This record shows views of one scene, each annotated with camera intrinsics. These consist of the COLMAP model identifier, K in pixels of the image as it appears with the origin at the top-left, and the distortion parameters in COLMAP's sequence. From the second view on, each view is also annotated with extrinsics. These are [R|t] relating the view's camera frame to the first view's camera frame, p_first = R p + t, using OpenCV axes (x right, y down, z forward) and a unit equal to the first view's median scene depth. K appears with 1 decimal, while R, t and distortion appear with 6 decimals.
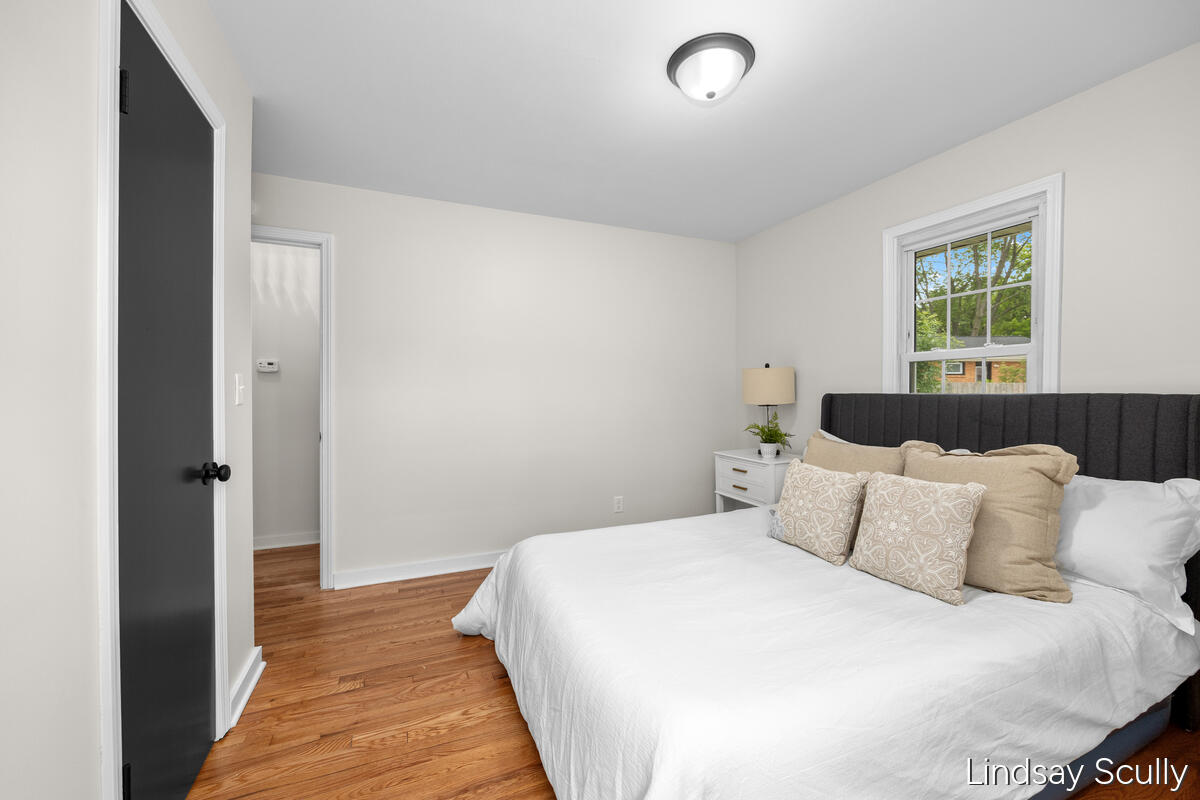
lens RADIAL K [[464.3, 0, 595.1], [0, 464.3, 397.8], [0, 0, 1]] dist [-0.000557, 0.000136]
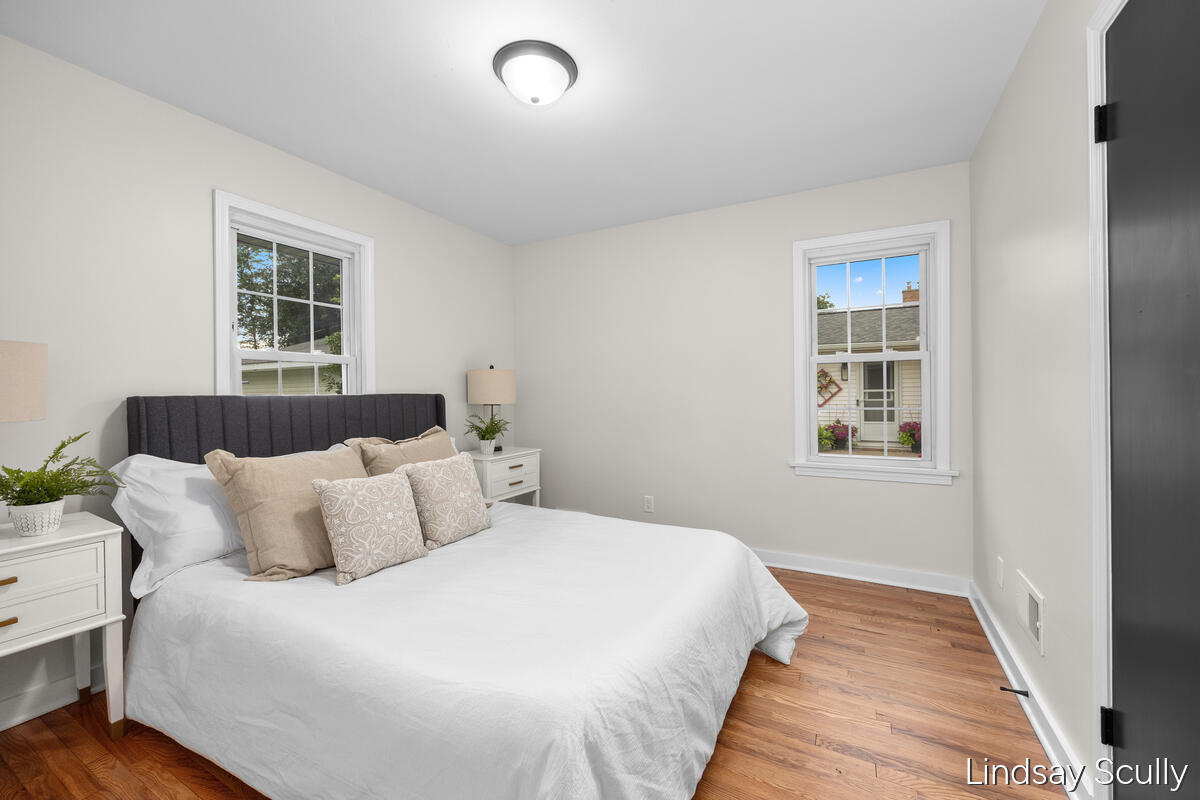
lens RADIAL K [[489.2, 0, 600.0], [0, 489.2, 400.0], [0, 0, 1]] dist [0.017839, 0.000234]
pose [[-0.621543, -0.006215, 0.783355, -0.580604], [0.016153, 0.999654, 0.020747, -0.011812], [-0.783213, 0.025549, -0.621228, 1.327735]]
